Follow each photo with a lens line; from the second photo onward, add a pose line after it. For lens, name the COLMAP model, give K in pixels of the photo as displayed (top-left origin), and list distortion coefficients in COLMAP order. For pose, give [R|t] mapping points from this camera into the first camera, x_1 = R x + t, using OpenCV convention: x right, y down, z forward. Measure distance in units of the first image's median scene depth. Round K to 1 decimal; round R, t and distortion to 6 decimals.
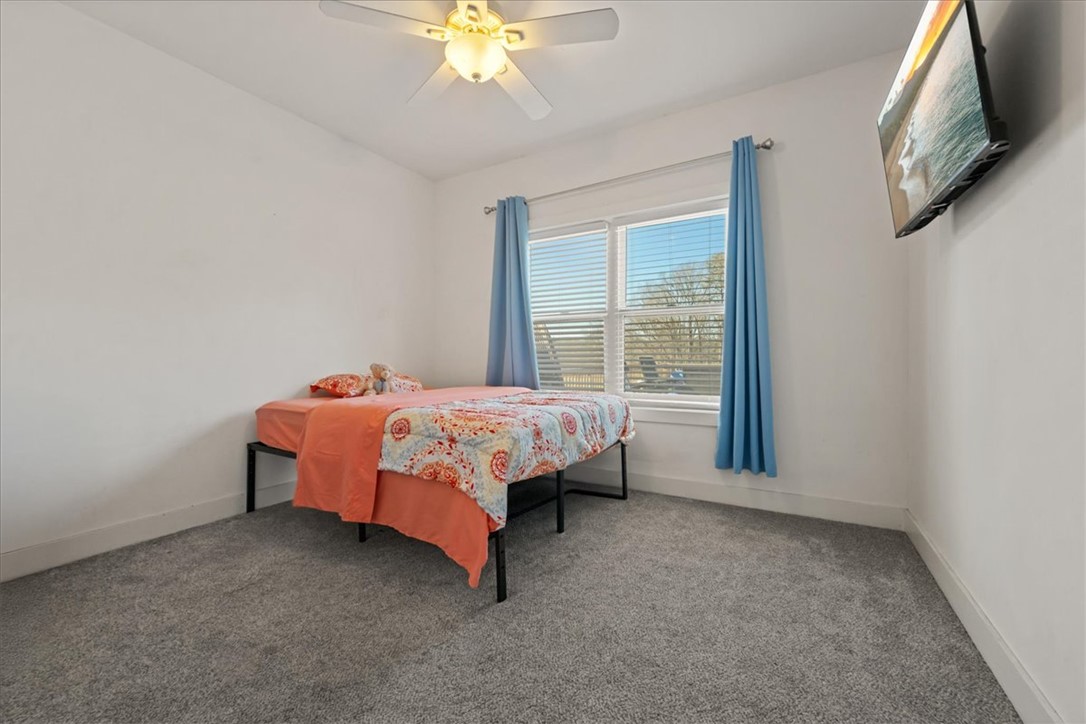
lens RADIAL K [[435.2, 0, 543.5], [0, 435.2, 358.6], [0, 0, 1]] dist [0.000232, -0.000113]
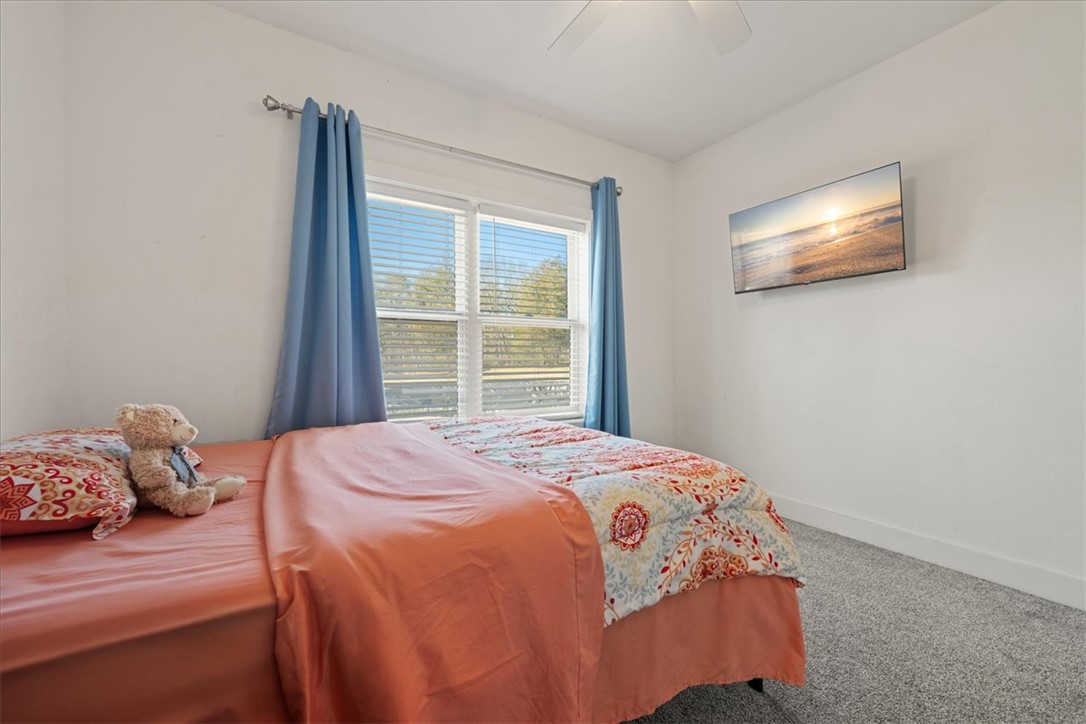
lens RADIAL K [[435.2, 0, 544.7], [0, 435.2, 358.0], [0, 0, 1]] dist [0.000232, -0.000113]
pose [[0.454250, 0.000698, 0.890874, -0.836331], [0.004918, 0.999982, -0.003291, -0.040634], [-0.890861, 0.005876, 0.454238, 0.838825]]
